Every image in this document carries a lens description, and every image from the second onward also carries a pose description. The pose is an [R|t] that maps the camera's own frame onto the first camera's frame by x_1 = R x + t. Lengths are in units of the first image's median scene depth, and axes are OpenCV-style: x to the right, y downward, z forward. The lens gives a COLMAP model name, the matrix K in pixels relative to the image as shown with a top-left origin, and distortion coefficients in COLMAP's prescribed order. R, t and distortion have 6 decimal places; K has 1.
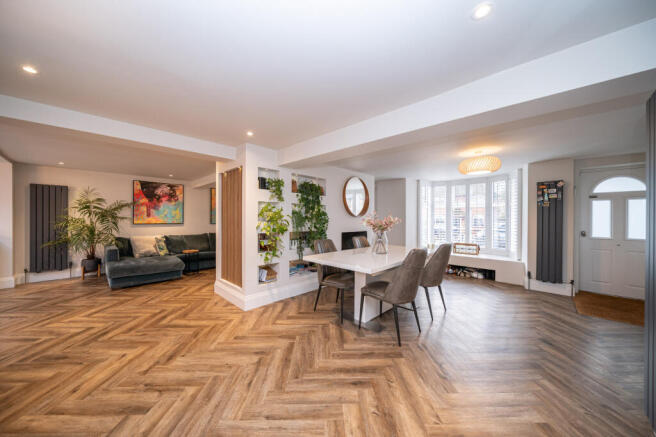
lens RADIAL K [[228.8, 0, 328.4], [0, 228.8, 219.8], [0, 0, 1]] dist [-0.000061, 0.000028]
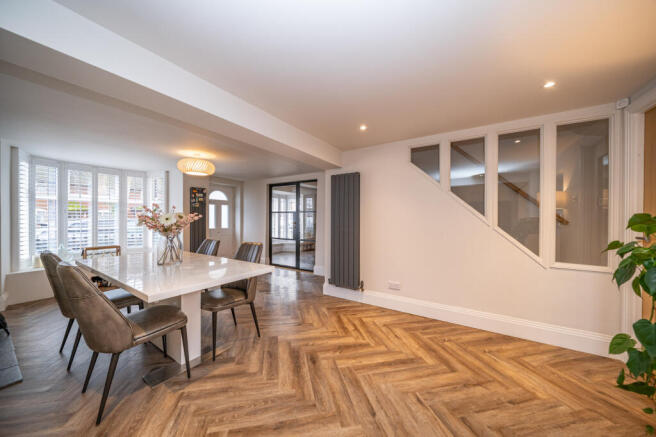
lens RADIAL K [[228.8, 0, 328.3], [0, 228.8, 218.3], [0, 0, 1]] dist [-0.000061, 0.000028]
pose [[-0.190390, -0.002065, 0.981706, -0.735720], [0.006527, 0.999973, 0.003369, 0.011733], [-0.981687, 0.007049, -0.190371, 0.847724]]
